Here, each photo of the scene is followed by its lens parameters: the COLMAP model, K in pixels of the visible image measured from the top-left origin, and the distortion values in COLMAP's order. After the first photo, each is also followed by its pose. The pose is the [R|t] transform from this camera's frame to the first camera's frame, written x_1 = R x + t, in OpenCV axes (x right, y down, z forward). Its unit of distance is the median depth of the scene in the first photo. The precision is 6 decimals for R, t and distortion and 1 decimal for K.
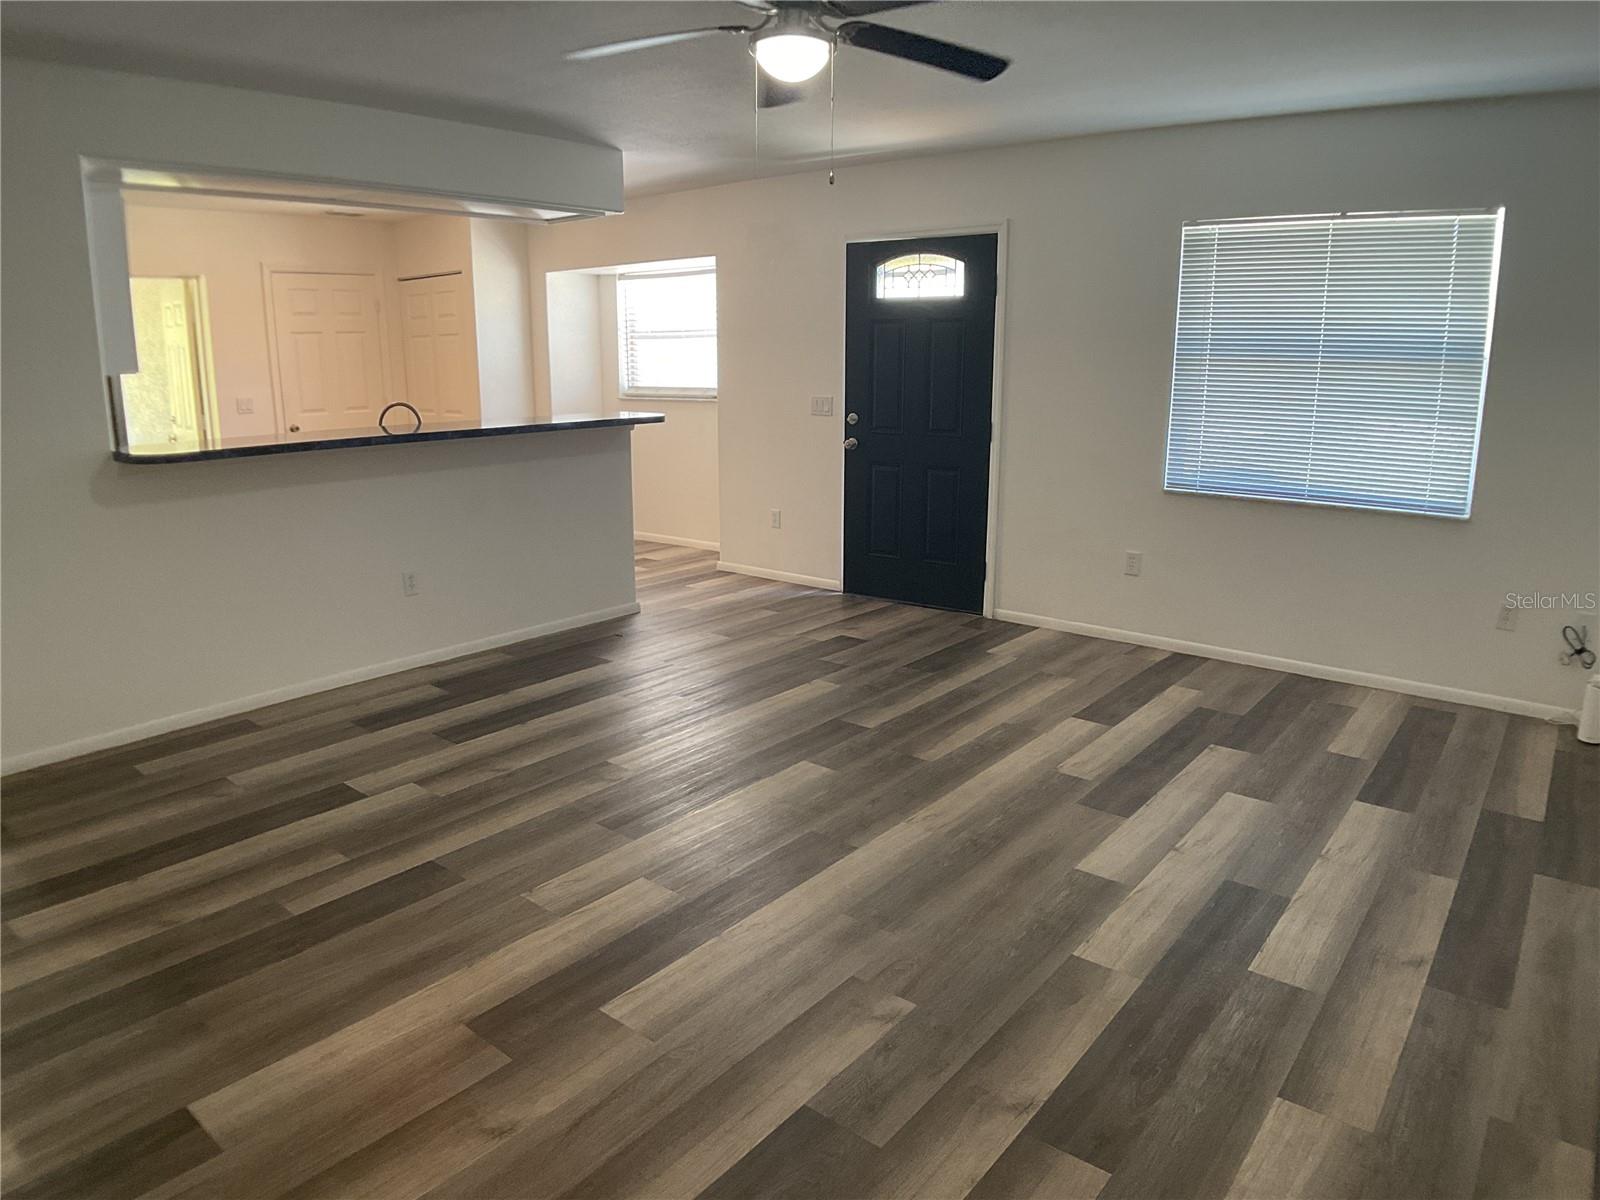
lens RADIAL K [[1034.1, 0, 799.3], [0, 1034.1, 599.8], [0, 0, 1]] dist [-0.074495, -0.009177]
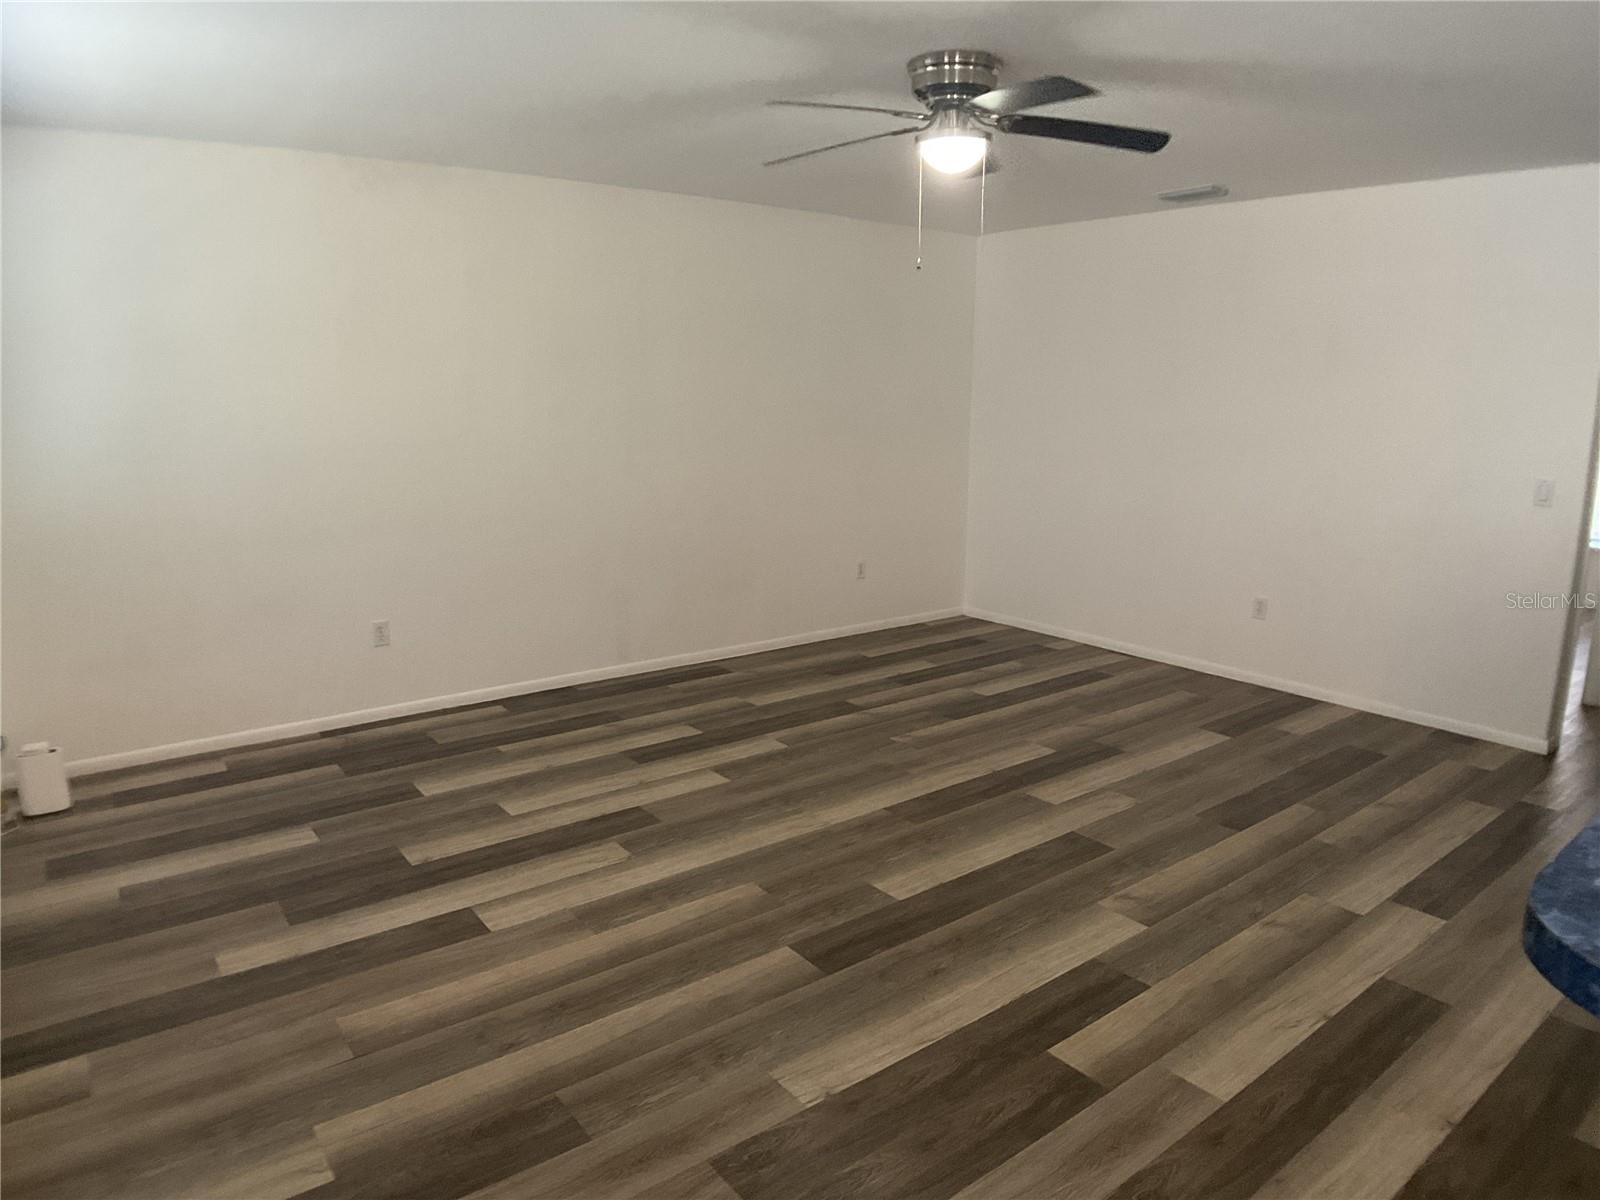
lens RADIAL K [[1034.1, 0, 782.7], [0, 1034.1, 592.5], [0, 0, 1]] dist [-0.074495, -0.009177]
pose [[-0.969261, -0.049459, 0.241012, -0.101354], [0.055302, 0.910724, 0.409296, -0.459762], [-0.239739, 0.410043, -0.879994, 1.840325]]
